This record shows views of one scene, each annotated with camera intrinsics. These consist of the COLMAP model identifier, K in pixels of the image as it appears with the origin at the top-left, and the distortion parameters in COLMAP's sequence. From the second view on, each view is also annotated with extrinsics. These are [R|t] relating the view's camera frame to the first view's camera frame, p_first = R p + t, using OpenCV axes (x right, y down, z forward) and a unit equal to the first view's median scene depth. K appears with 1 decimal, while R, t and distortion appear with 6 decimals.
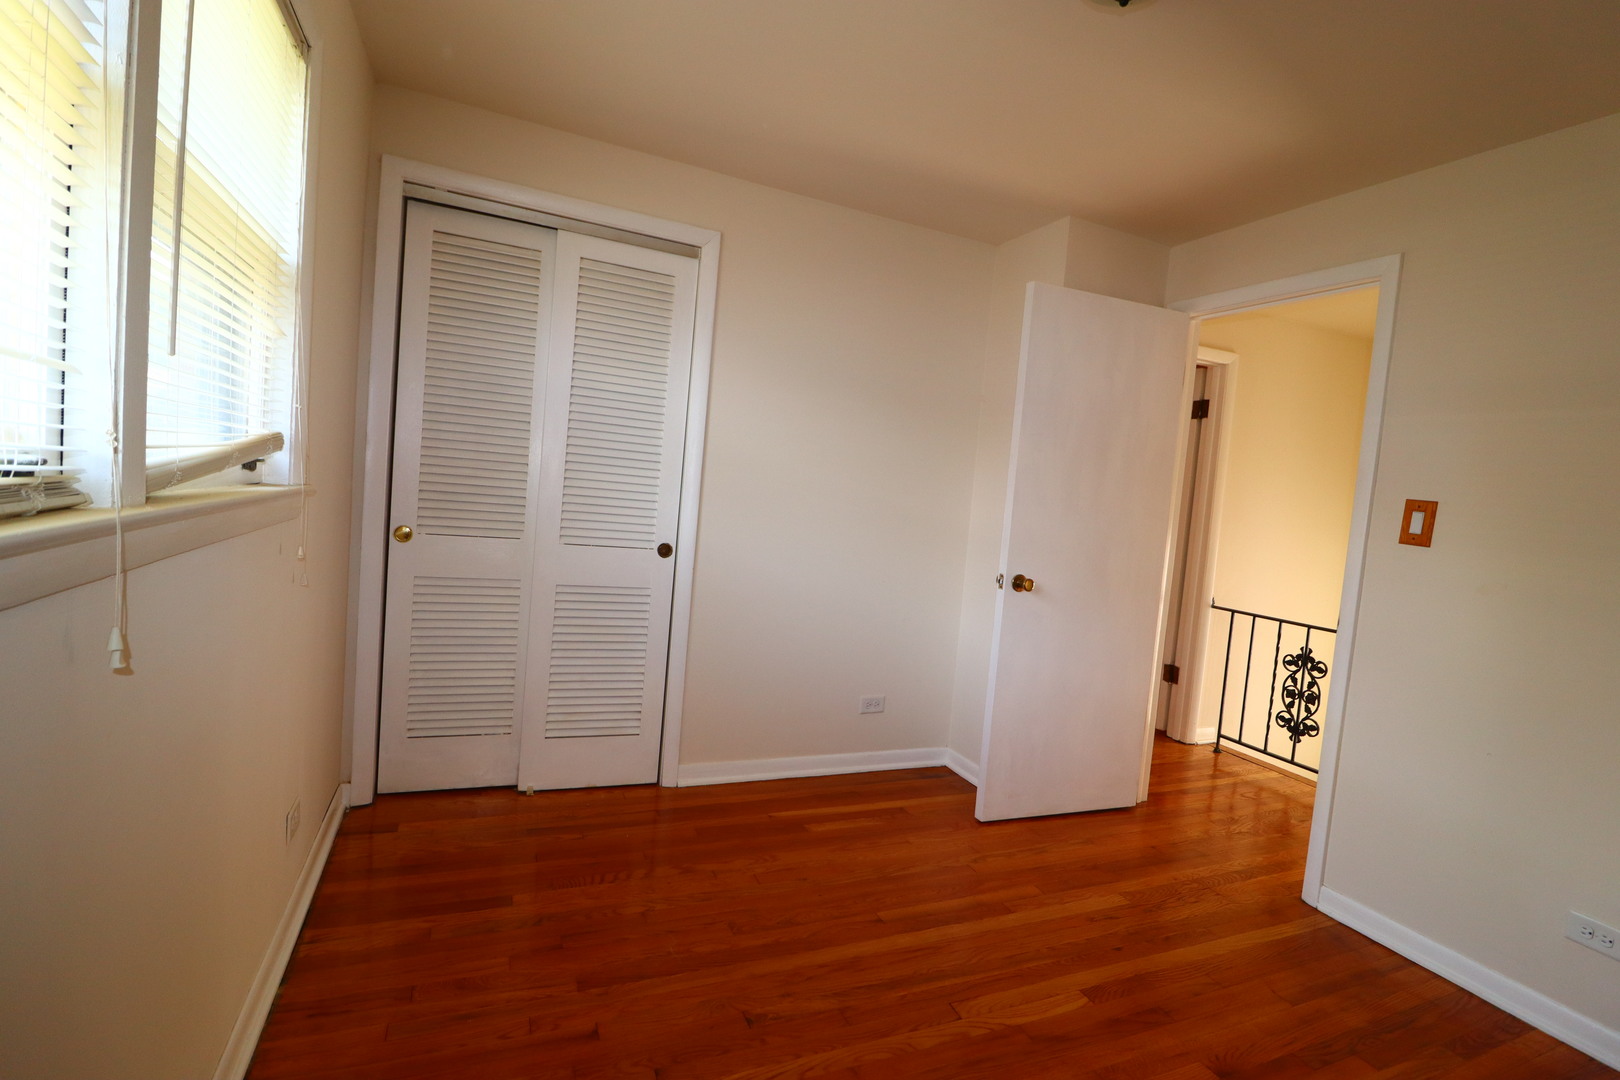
lens RADIAL K [[750.2, 0, 815.6], [0, 750.2, 500.5], [0, 0, 1]] dist [-0.012837, -0.000181]
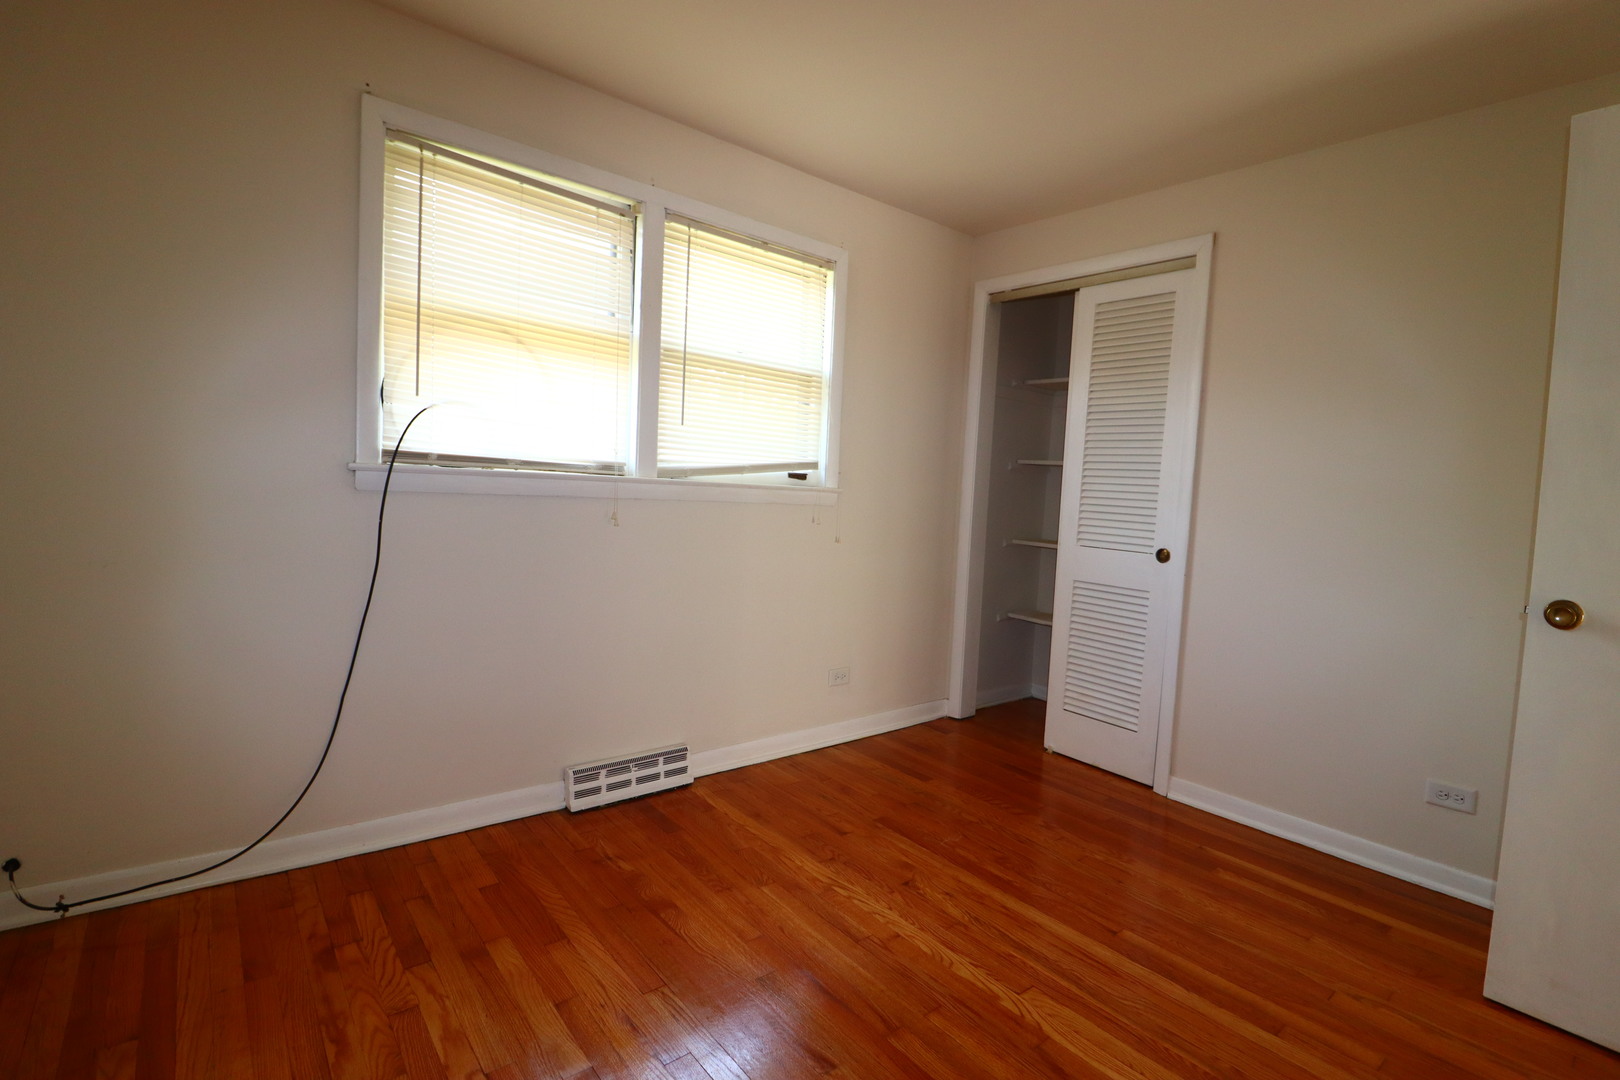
lens RADIAL K [[748.0, 0, 825.7], [0, 748.0, 488.8], [0, 0, 1]] dist [0.001441, -0.011018]
pose [[0.285530, -0.072182, -0.955648, 0.697738], [-0.044721, 0.995070, -0.088521, 0.092995], [0.957326, 0.068013, 0.280894, 0.288369]]
